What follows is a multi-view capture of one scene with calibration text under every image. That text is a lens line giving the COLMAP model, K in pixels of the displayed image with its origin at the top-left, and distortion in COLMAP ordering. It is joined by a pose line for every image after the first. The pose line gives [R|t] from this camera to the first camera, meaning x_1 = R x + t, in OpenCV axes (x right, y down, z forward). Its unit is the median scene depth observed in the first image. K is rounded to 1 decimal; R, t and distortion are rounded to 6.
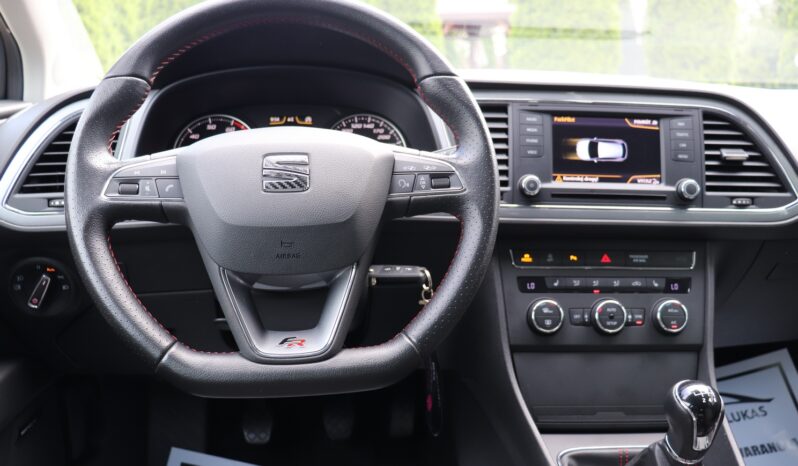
lens RADIAL K [[664.0, 0, 399.0], [0, 664.0, 233.0], [0, 0, 1]] dist [-0.188163, 0.160166]
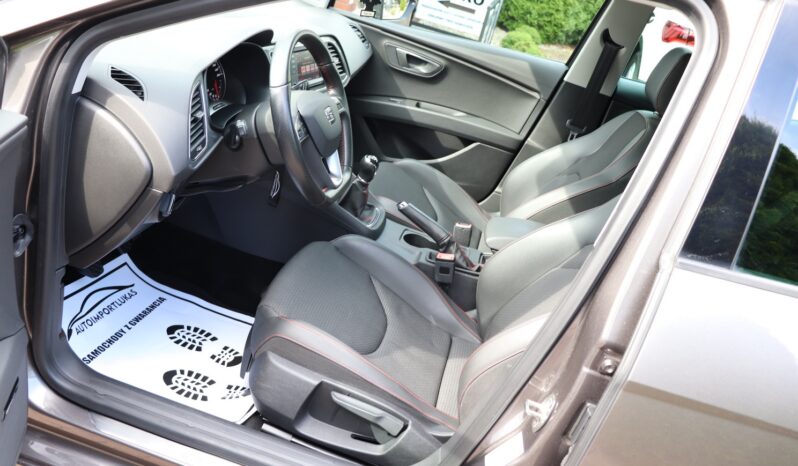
lens RADIAL K [[664.0, 0, 399.0], [0, 664.0, 233.0], [0, 0, 1]] dist [-0.188163, 0.160166]
pose [[0.337149, -0.348783, 0.874461, -1.752468], [-0.022035, 0.925665, 0.377702, -0.452793], [-0.941193, -0.146611, 0.304401, -0.065522]]
